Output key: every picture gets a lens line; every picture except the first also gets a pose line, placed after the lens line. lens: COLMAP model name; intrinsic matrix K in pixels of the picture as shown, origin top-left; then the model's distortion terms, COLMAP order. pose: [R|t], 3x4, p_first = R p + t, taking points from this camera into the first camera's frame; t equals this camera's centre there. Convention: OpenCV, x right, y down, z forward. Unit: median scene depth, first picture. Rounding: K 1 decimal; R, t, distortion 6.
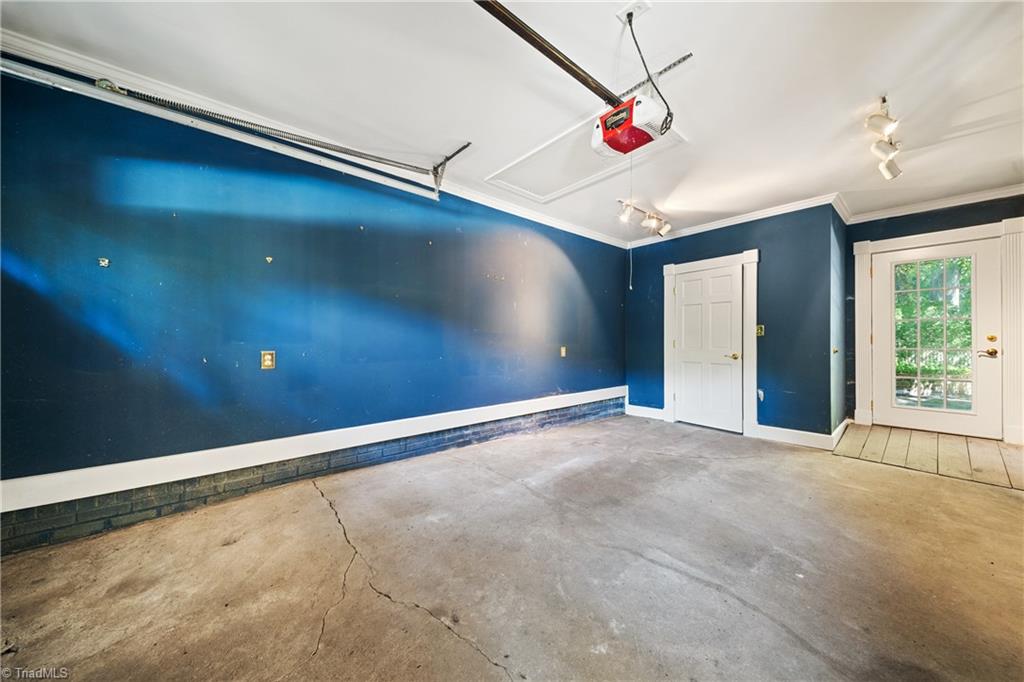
lens RADIAL K [[349.0, 0, 512.9], [0, 349.0, 337.0], [0, 0, 1]] dist [0.011728, -0.001453]
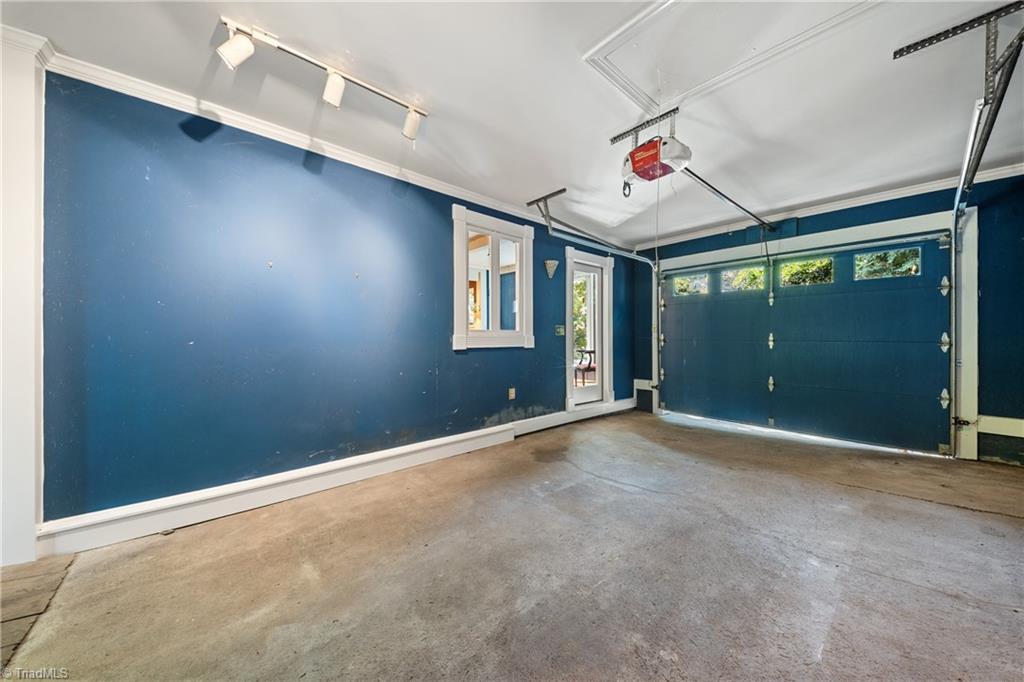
lens RADIAL K [[349.0, 0, 510.9], [0, 349.0, 337.0], [0, 0, 1]] dist [0.011728, -0.001453]
pose [[-0.999996, -0.001854, 0.002137, 0.757598], [-0.001847, 0.999992, 0.003573, 0.000968], [-0.002143, 0.003569, -0.999991, 2.025552]]
